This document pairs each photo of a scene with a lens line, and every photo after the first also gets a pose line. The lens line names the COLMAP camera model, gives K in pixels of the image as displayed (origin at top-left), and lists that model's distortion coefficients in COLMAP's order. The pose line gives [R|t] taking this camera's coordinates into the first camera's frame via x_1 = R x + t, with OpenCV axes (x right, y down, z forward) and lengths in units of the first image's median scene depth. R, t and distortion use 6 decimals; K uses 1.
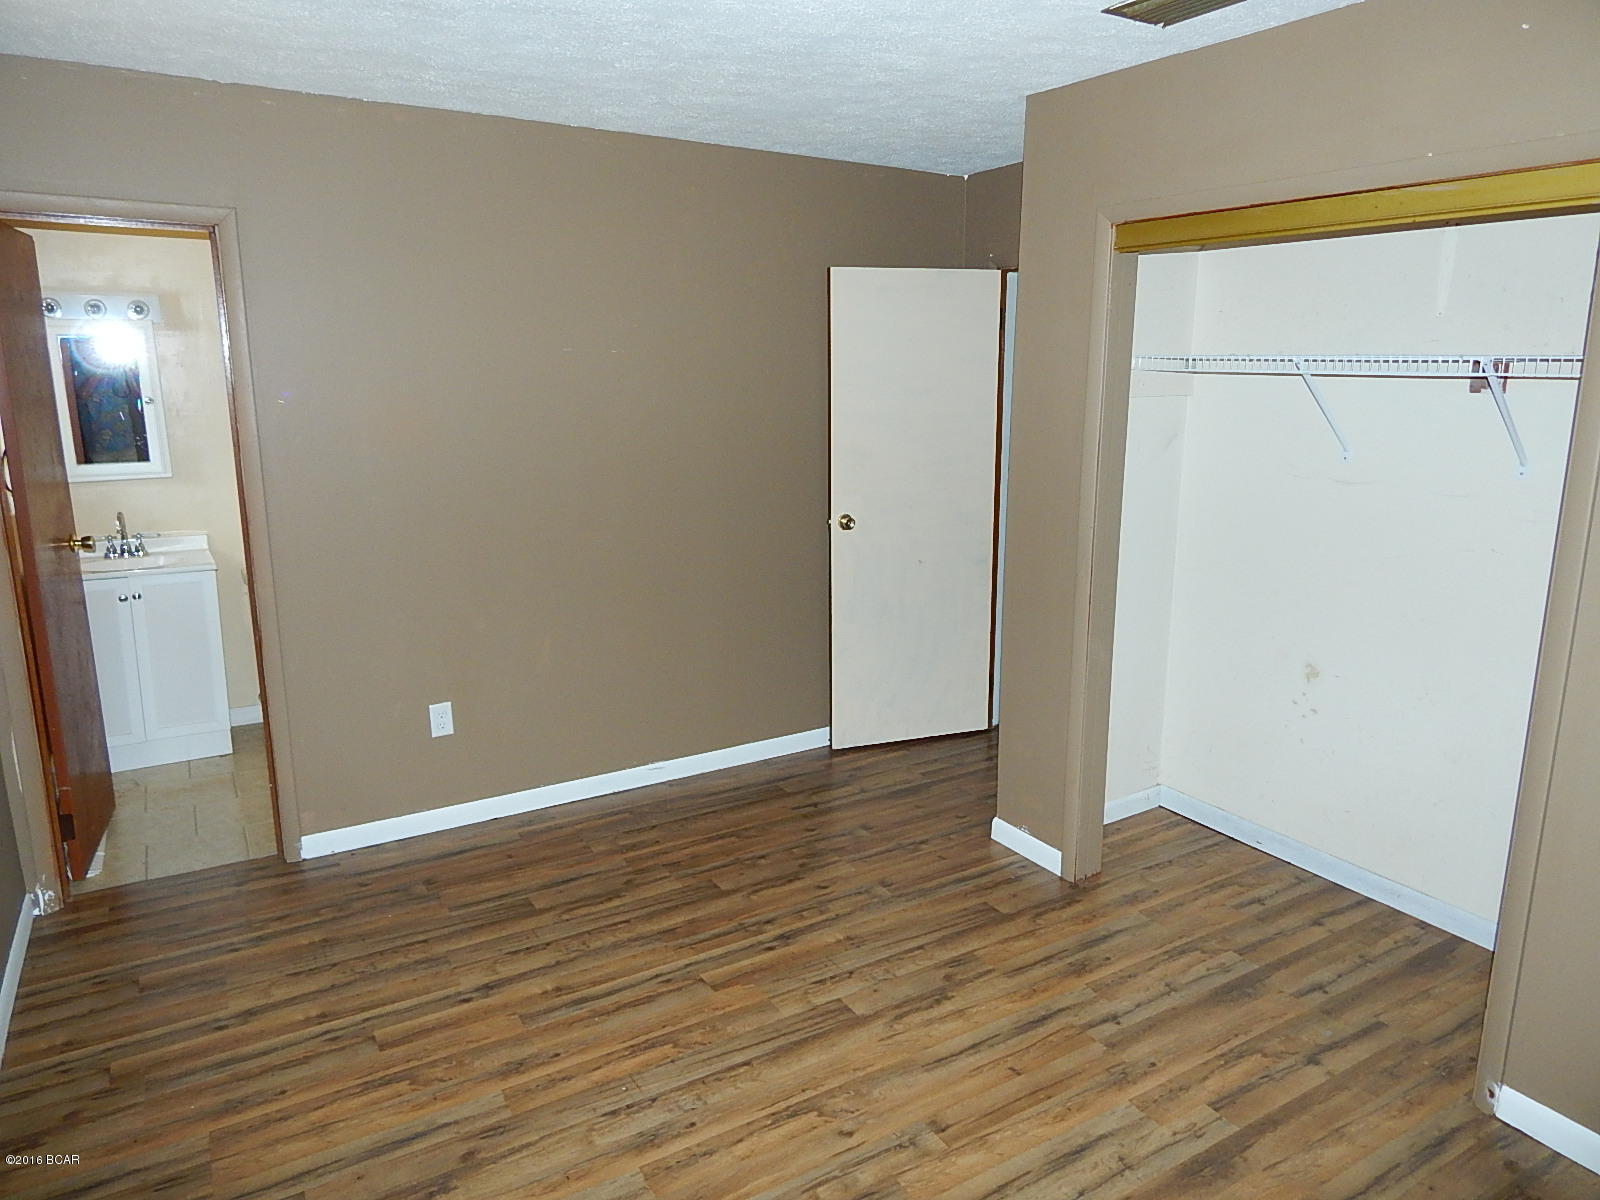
lens RADIAL K [[1060.4, 0, 800.0], [0, 1060.4, 600.0], [0, 0, 1]] dist [0.004302, 0.000574]
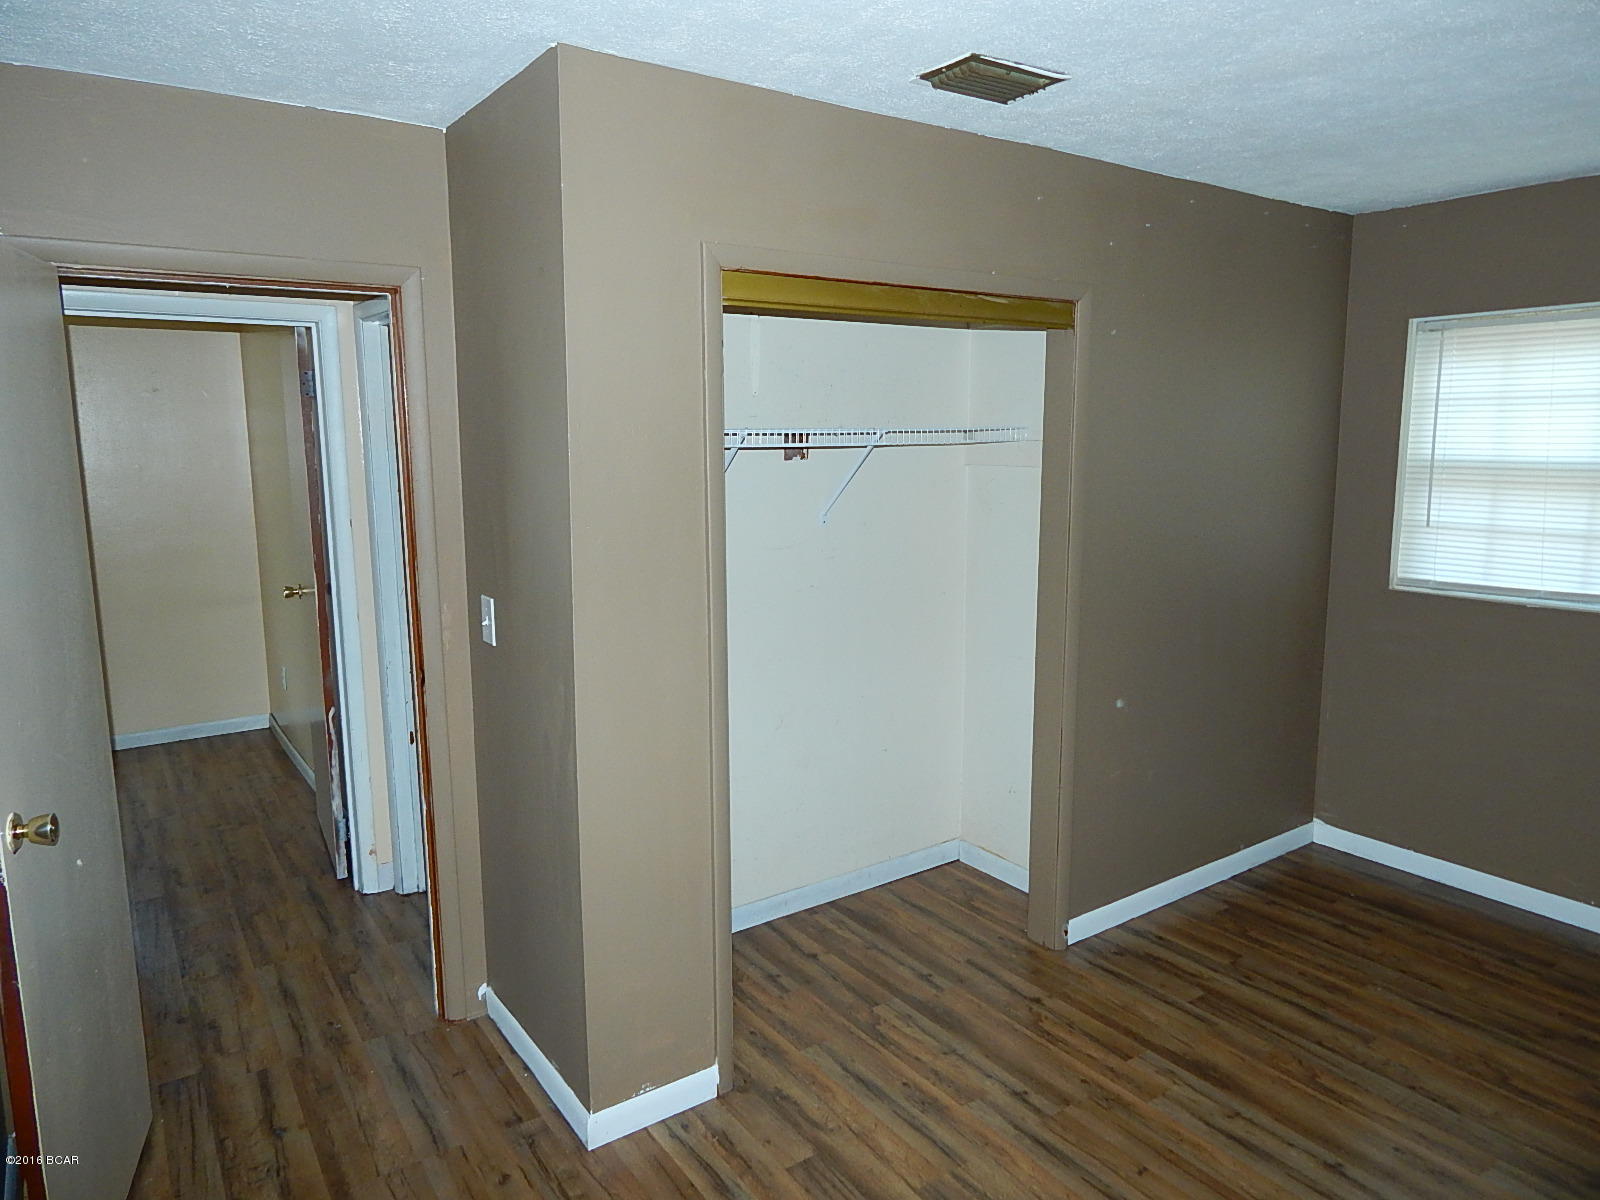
lens RADIAL K [[1060.4, 0, 800.0], [0, 1060.4, 600.0], [0, 0, 1]] dist [0.004302, 0.000574]
pose [[-0.064434, -0.156750, 0.985534, -0.561343], [0.230788, 0.958472, 0.167534, -0.243401], [-0.970868, 0.238245, -0.025582, 1.064852]]
